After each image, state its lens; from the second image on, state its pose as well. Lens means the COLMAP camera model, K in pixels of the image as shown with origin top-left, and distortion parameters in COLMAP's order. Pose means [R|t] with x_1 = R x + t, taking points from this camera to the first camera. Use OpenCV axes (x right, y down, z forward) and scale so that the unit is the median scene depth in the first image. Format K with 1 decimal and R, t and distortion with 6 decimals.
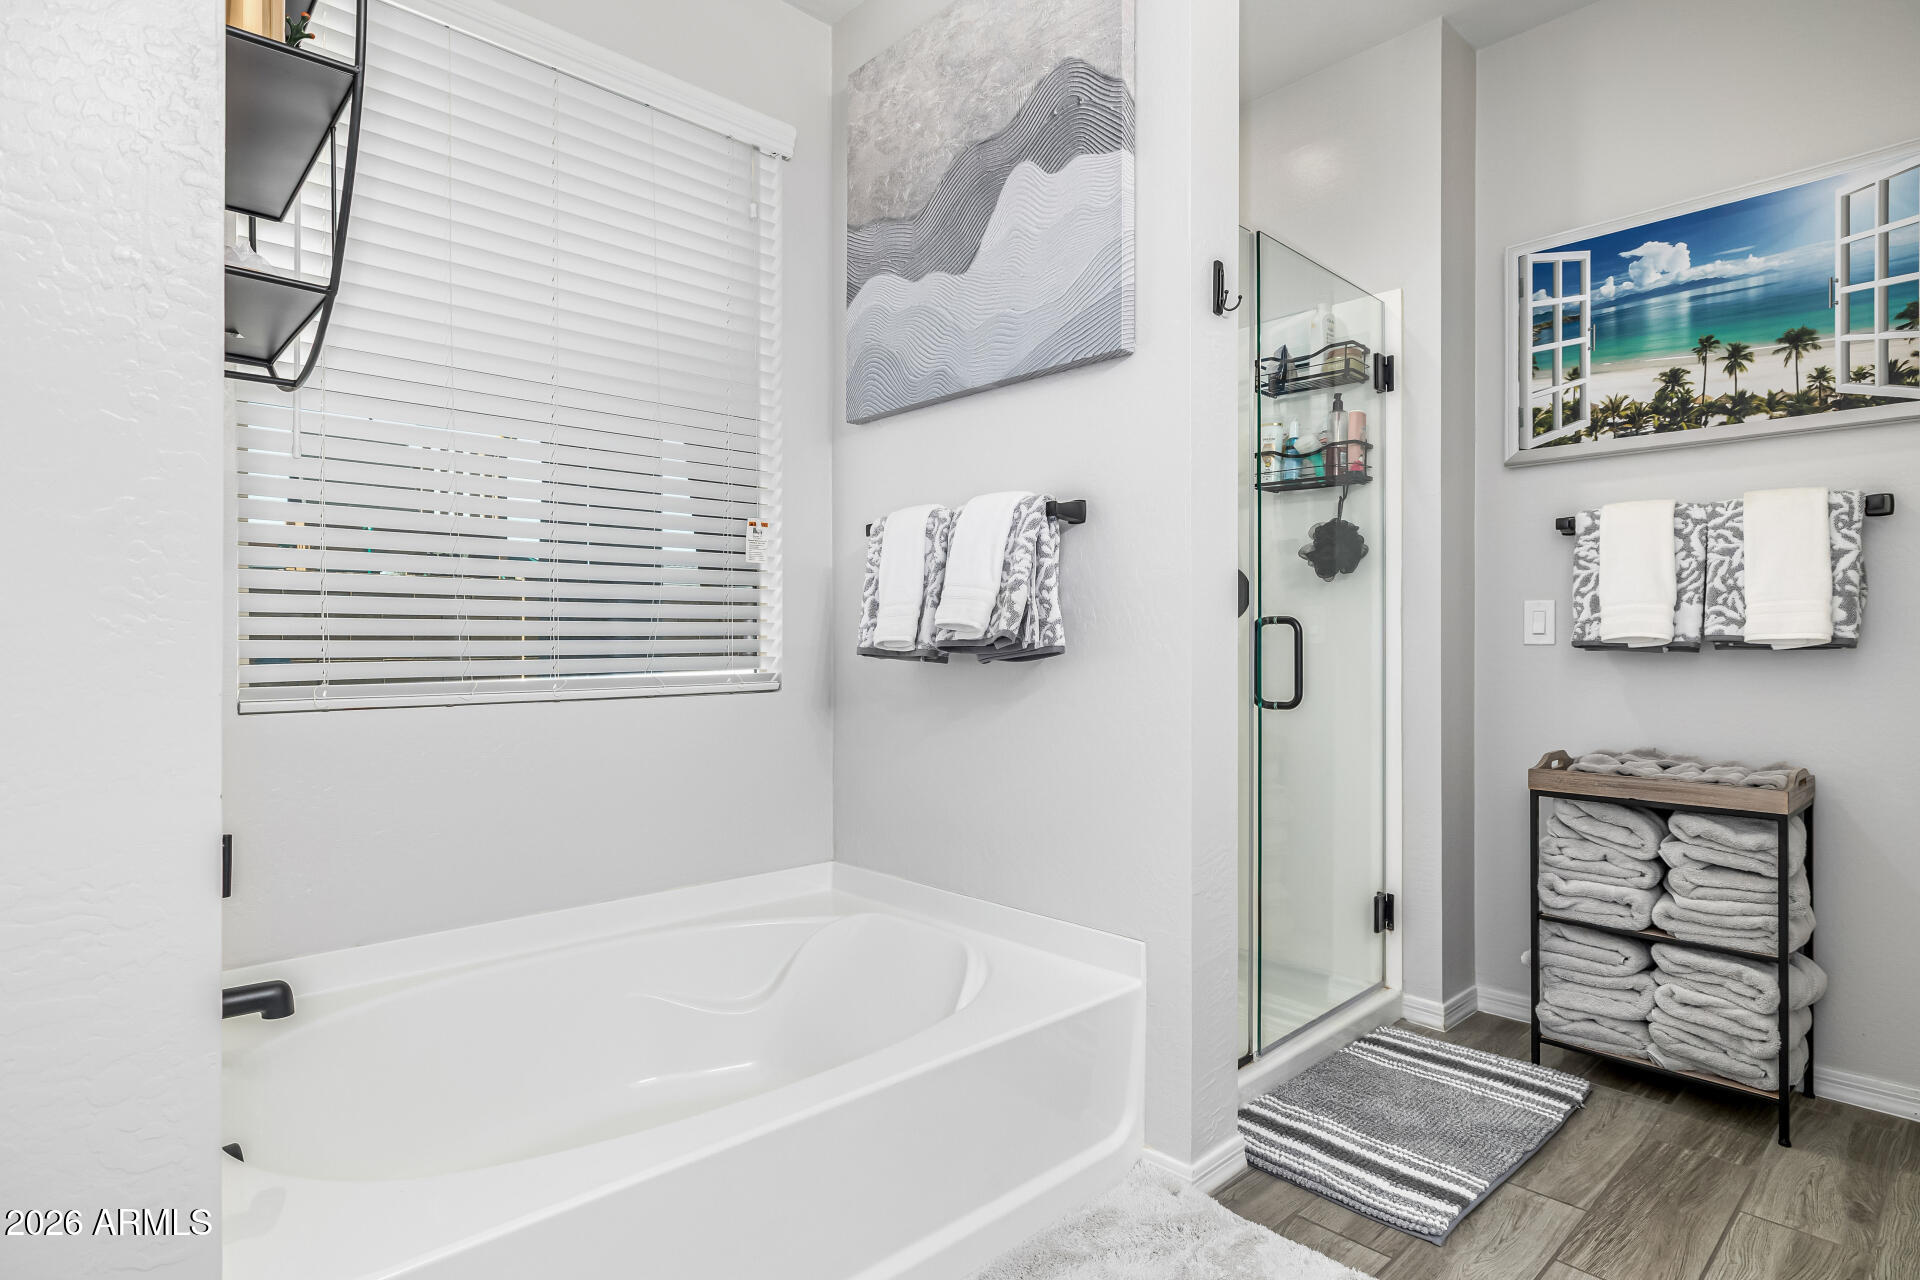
lens RADIAL K [[998.4, 0, 949.4], [0, 998.4, 630.0], [0, 0, 1]] dist [-0.002625, 0.000855]
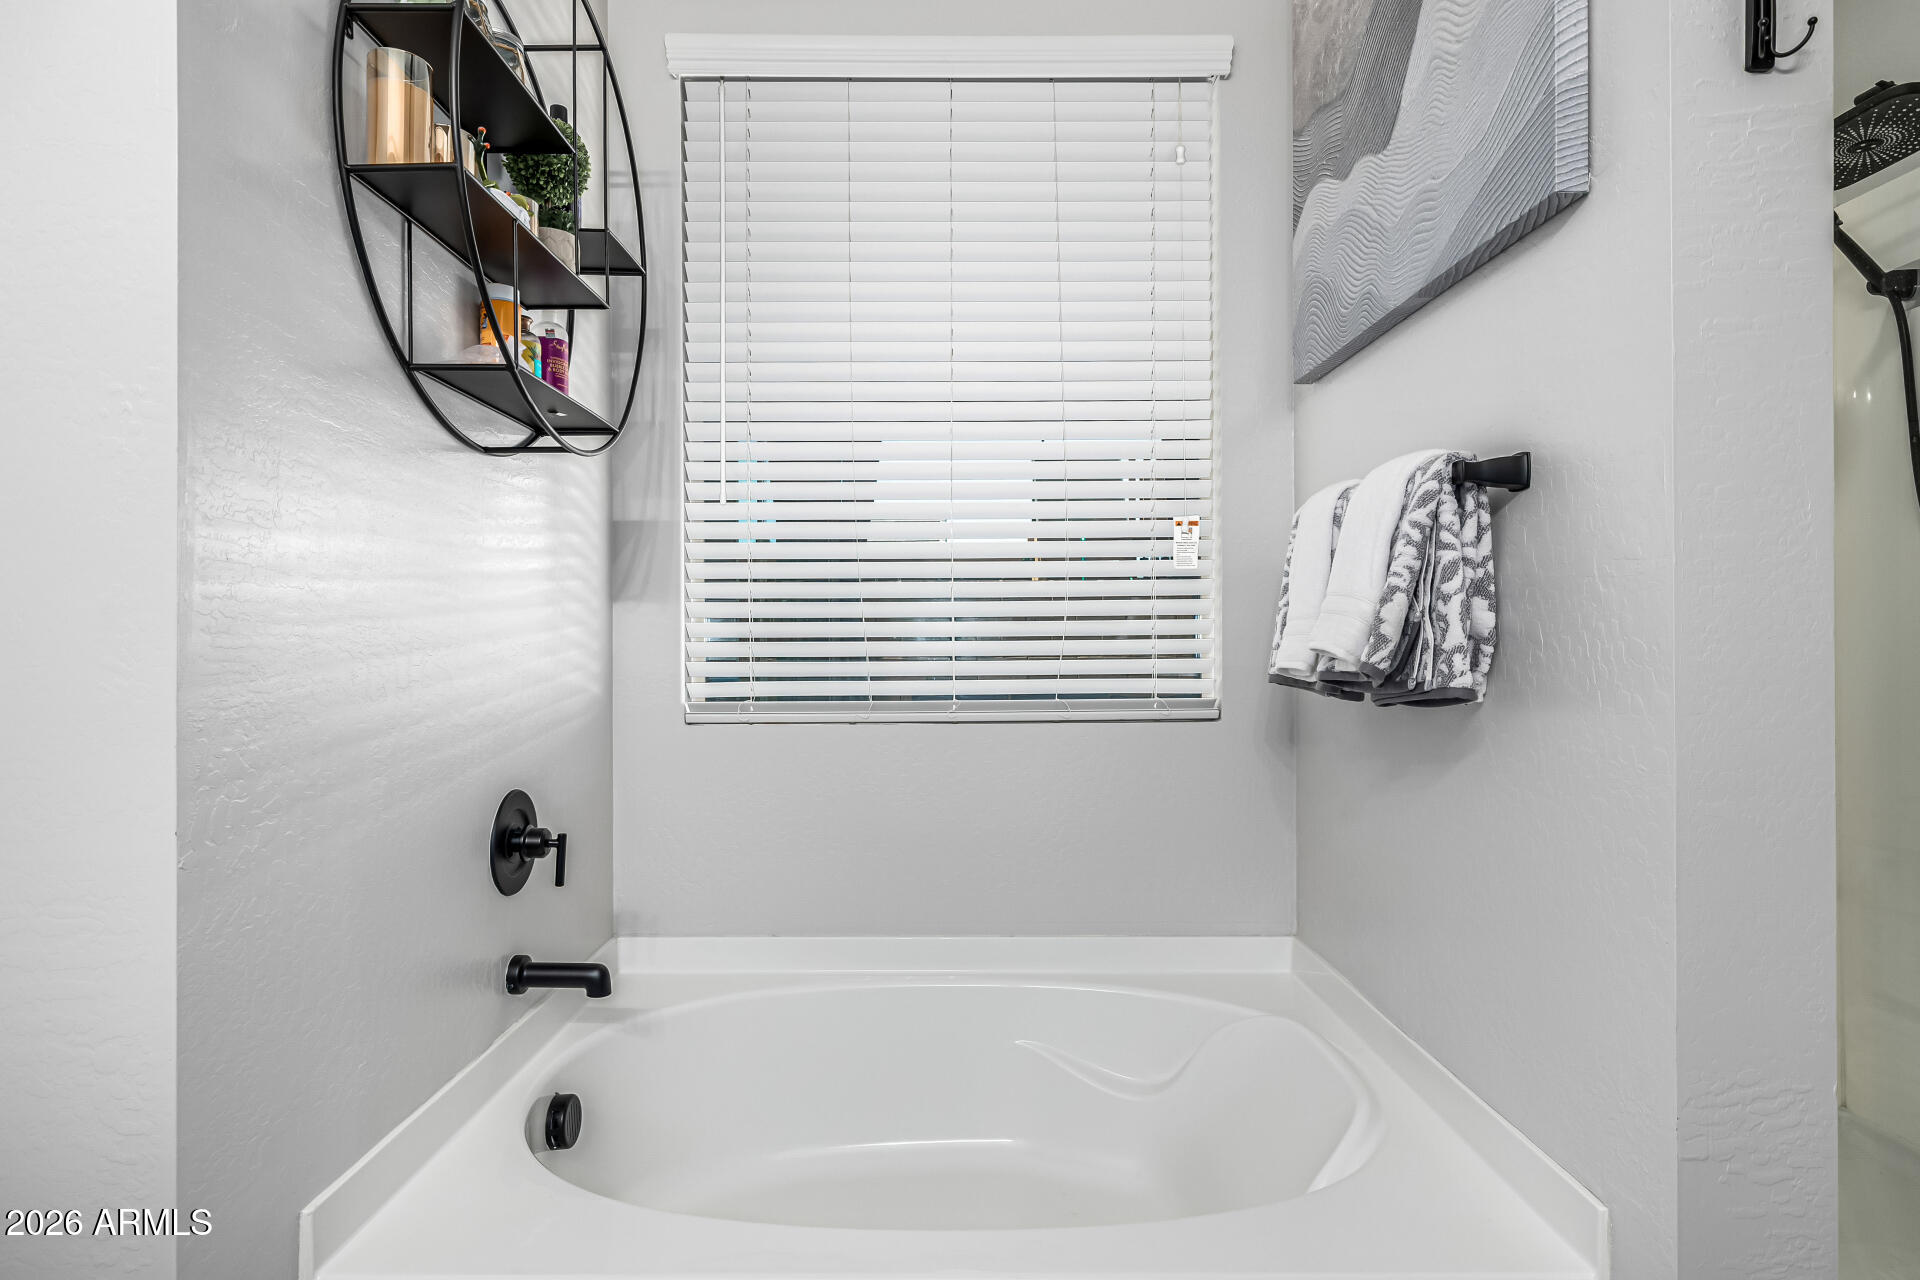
lens RADIAL K [[998.4, 0, 957.8], [0, 998.4, 626.6], [0, 0, 1]] dist [-0.002625, 0.000855]
pose [[0.733876, -0.007544, -0.679241, 0.297553], [0.011641, 0.999931, 0.001472, -0.026981], [0.679183, -0.008987, 0.733914, 0.306192]]
